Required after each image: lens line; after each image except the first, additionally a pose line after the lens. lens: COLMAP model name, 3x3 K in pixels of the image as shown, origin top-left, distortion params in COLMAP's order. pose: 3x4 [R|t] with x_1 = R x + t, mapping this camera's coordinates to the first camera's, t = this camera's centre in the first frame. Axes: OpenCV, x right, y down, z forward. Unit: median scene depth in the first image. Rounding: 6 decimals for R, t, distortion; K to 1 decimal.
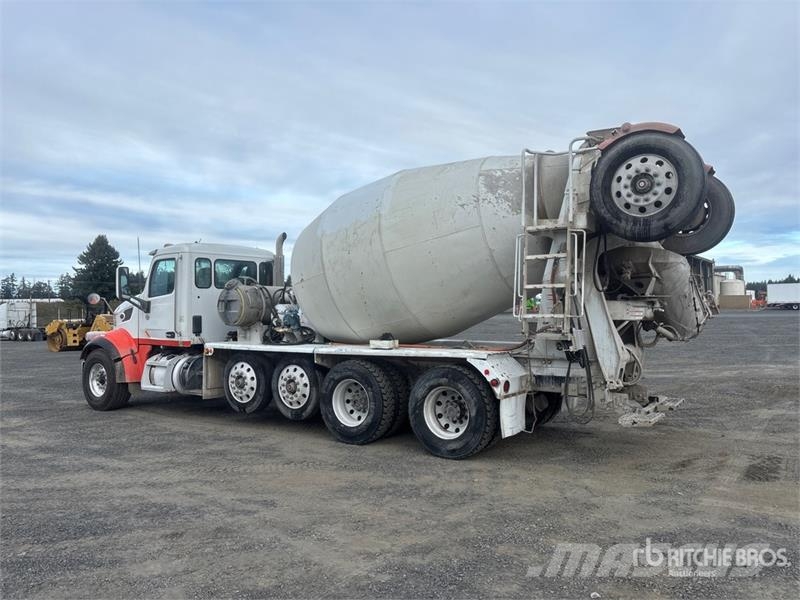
lens RADIAL K [[575.6, 0, 402.6], [0, 575.6, 285.7], [0, 0, 1]] dist [0.052278, -0.000606]
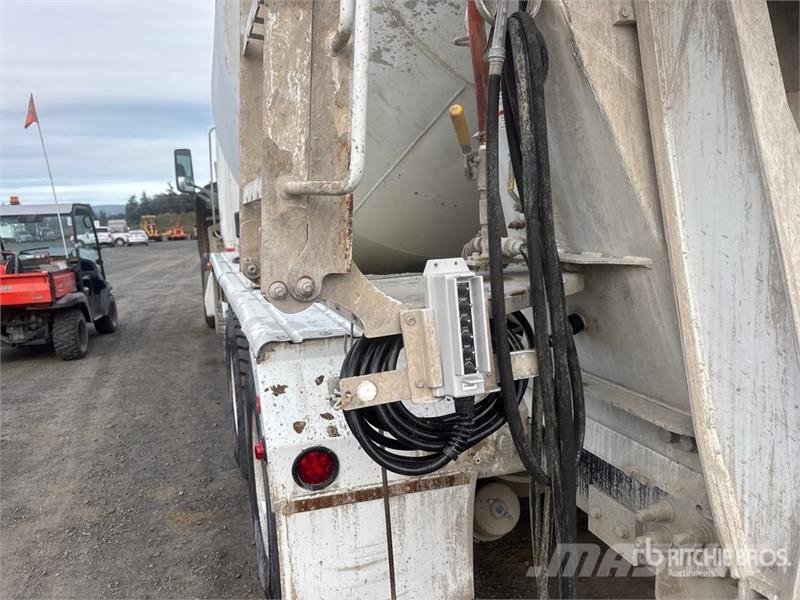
lens RADIAL K [[621.0, 0, 385.4], [0, 621.0, 310.6], [0, 0, 1]] dist [0.023885, -0.000758]
pose [[0.804115, 0.075644, -0.589642, 0.355766], [0.053743, 0.978560, 0.198829, 0.046885], [0.592040, -0.191570, 0.782809, 0.780922]]
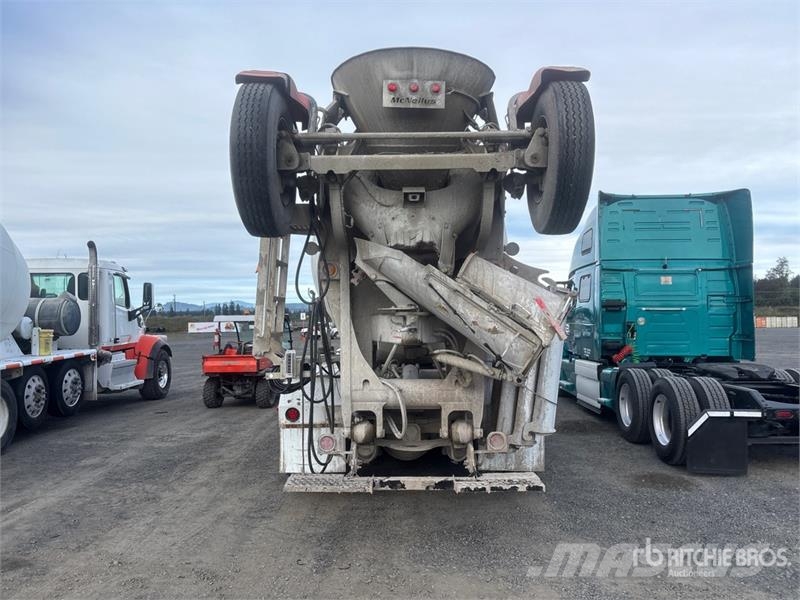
lens RADIAL K [[578.7, 0, 400.0], [0, 578.7, 300.0], [0, 0, 1]] dist [0.064527, -0.071454]
pose [[0.592538, -0.017742, -0.805347, 0.944535], [0.037277, 0.999290, 0.005411, 0.004456], [0.804680, -0.033227, 0.592779, 0.598127]]
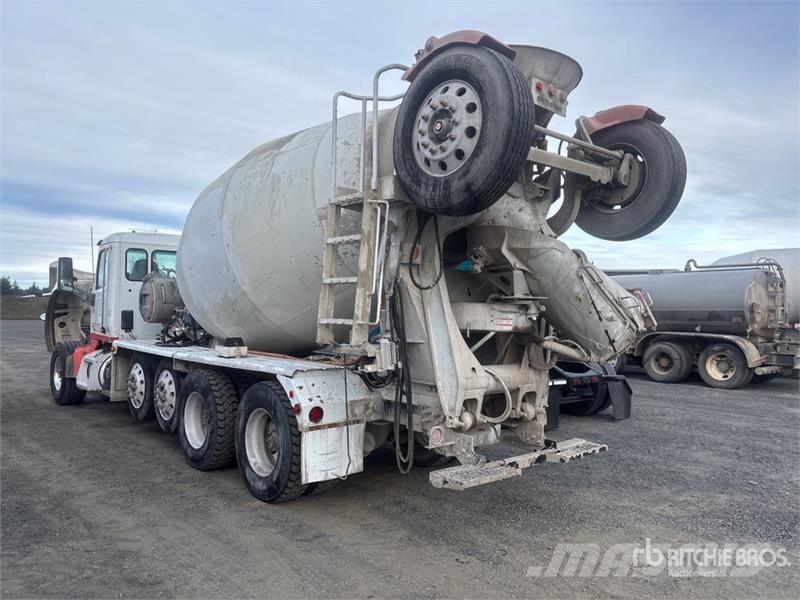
lens RADIAL K [[578.7, 0, 400.0], [0, 578.7, 300.0], [0, 0, 1]] dist [0.064527, -0.071454]
pose [[0.973259, 0.019744, -0.228862, 0.438574], [-0.013465, 0.999490, 0.028964, 0.003028], [0.229317, -0.025108, 0.973028, 0.286966]]
